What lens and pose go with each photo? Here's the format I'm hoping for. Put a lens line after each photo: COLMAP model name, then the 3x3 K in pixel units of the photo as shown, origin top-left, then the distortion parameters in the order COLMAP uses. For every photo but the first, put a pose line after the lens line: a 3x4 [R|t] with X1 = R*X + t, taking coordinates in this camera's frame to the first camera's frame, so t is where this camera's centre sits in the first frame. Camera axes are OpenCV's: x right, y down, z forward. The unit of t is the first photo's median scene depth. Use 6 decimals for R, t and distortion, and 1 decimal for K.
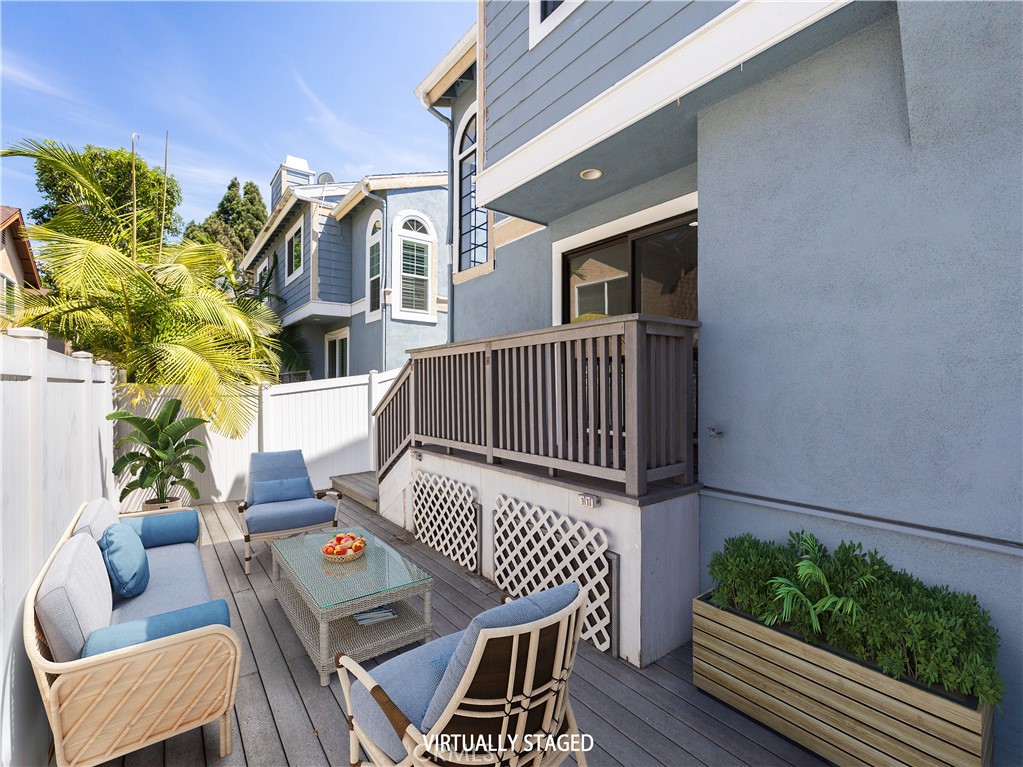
lens RADIAL K [[465.4, 0, 511.5], [0, 465.4, 383.5], [0, 0, 1]] dist [0.001676, 0.000441]
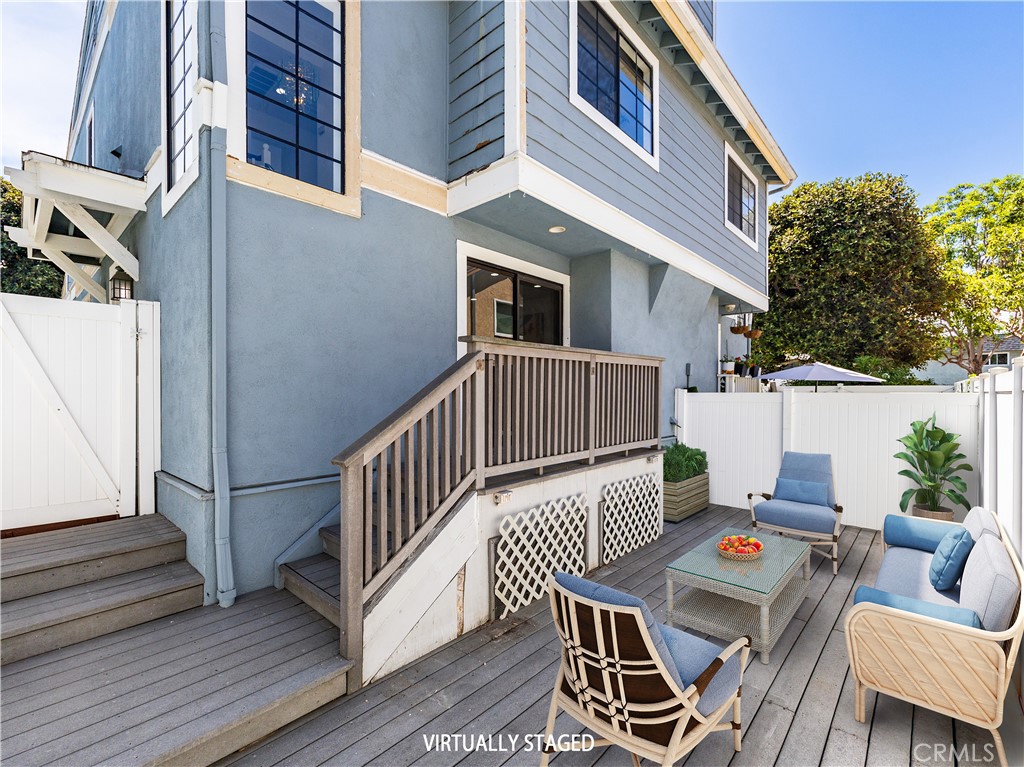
lens RADIAL K [[408.0, 0, 512.0], [0, 408.0, 383.5], [0, 0, 1]] dist [0.000617, 0.000062]
pose [[-0.113302, 0.007500, 0.993532, -0.936390], [-0.021021, 0.999730, -0.009944, -0.006074], [-0.993338, -0.022011, -0.113113, 1.233653]]
